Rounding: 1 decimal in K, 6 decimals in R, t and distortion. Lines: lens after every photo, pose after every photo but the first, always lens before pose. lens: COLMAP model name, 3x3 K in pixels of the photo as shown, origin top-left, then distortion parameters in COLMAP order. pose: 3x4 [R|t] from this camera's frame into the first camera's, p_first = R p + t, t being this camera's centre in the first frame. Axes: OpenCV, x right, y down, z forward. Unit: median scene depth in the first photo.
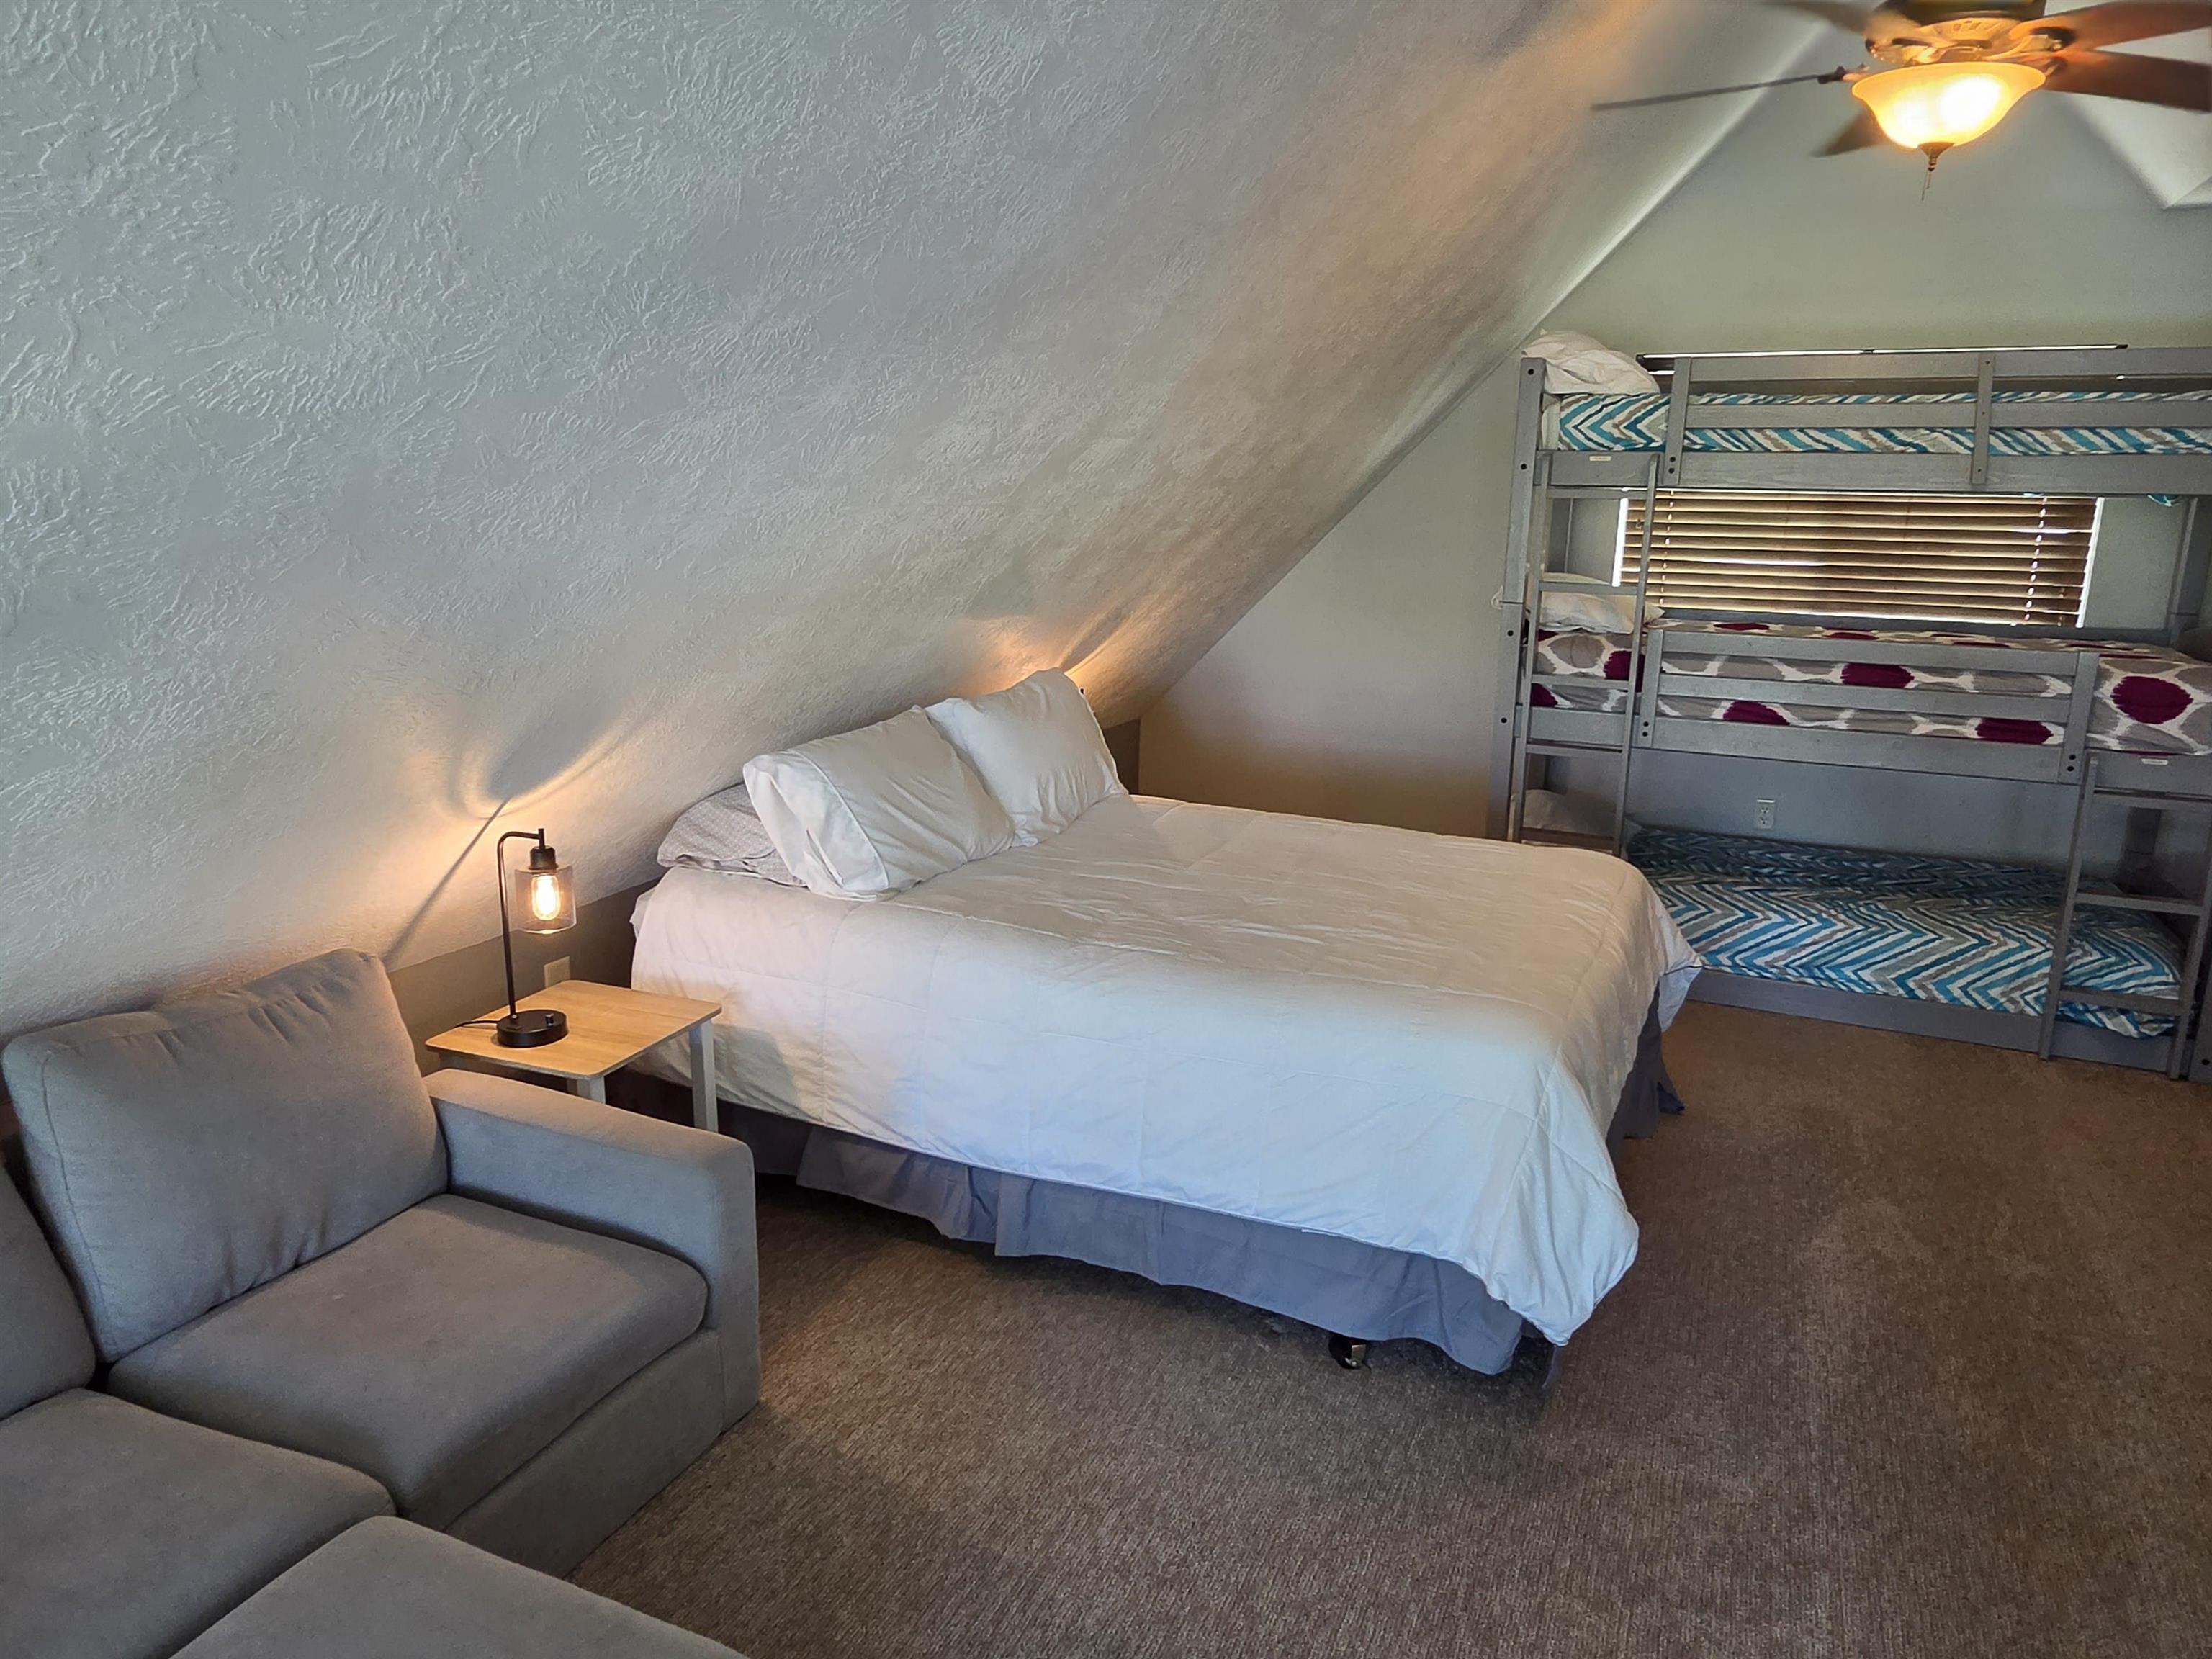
lens RADIAL K [[1436.5, 0, 1106.0], [0, 1436.5, 829.5], [0, 0, 1]] dist [0.000472, -0.007000]
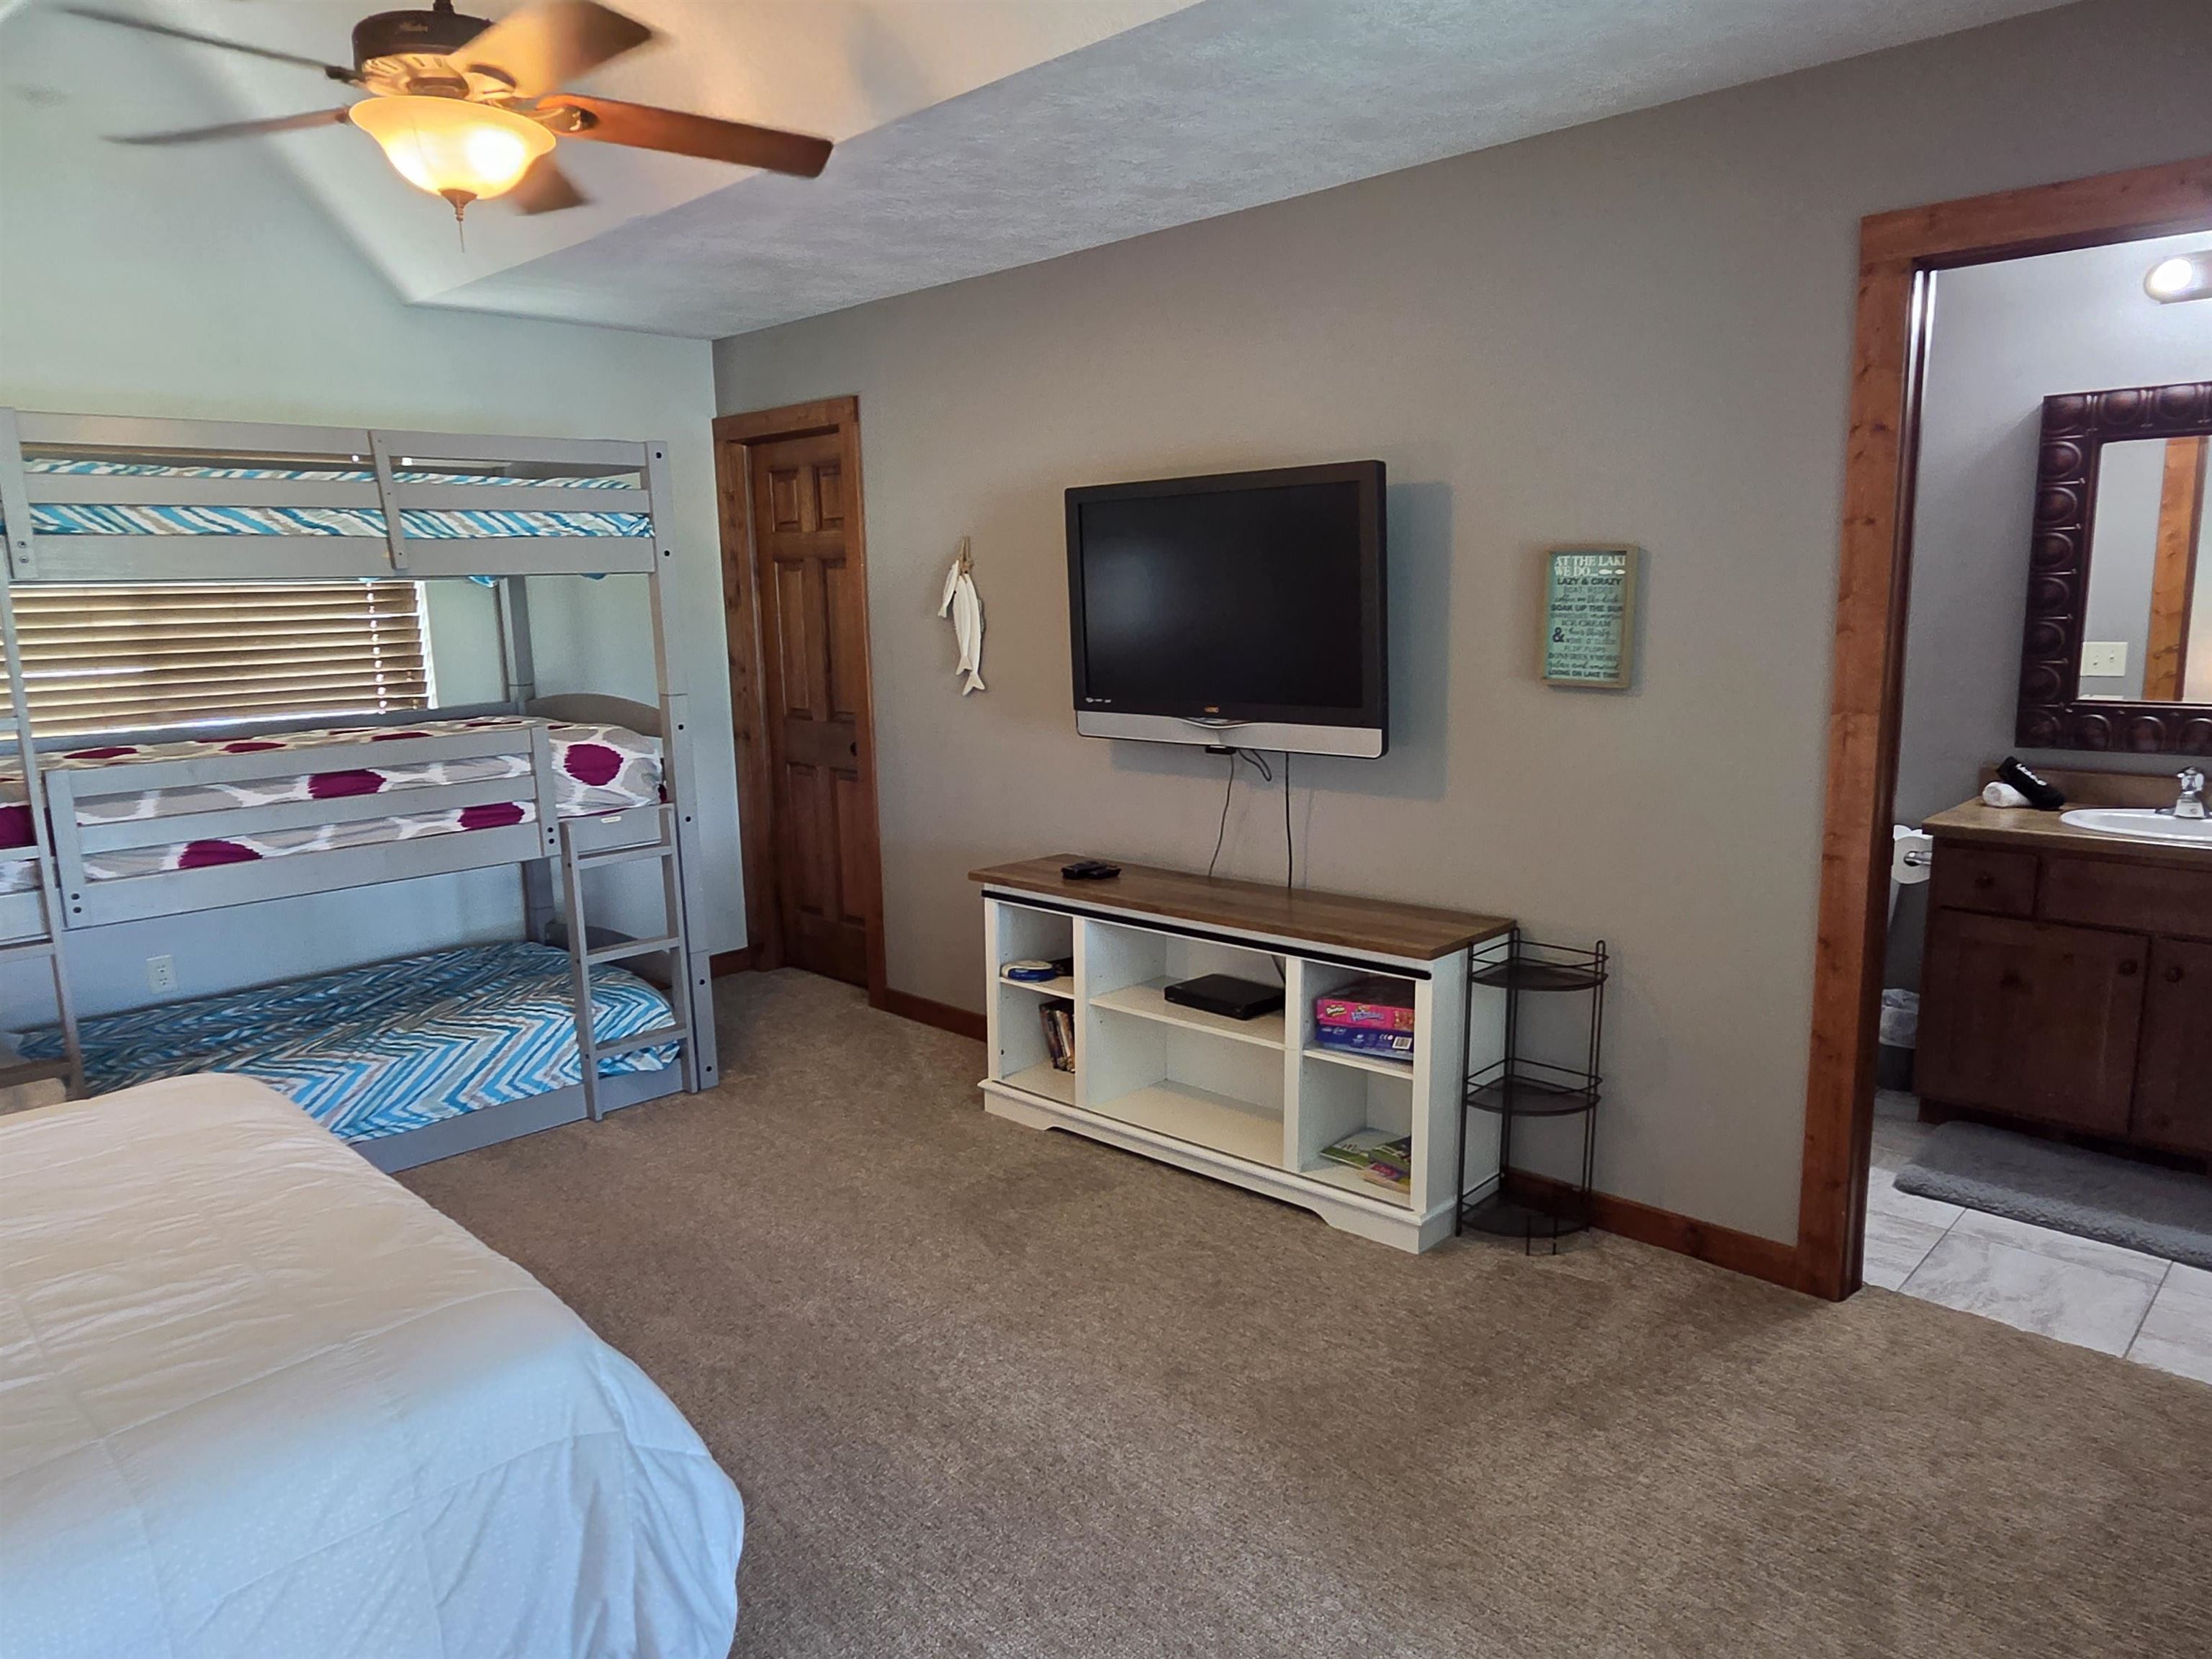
lens RADIAL K [[1436.5, 0, 1106.0], [0, 1436.5, 829.5], [0, 0, 1]] dist [0.000472, -0.007000]
pose [[0.339948, -0.185449, 0.921978, -0.127267], [0.241010, 0.964804, 0.105199, -0.059912], [-0.909038, 0.186444, 0.372678, 0.247374]]
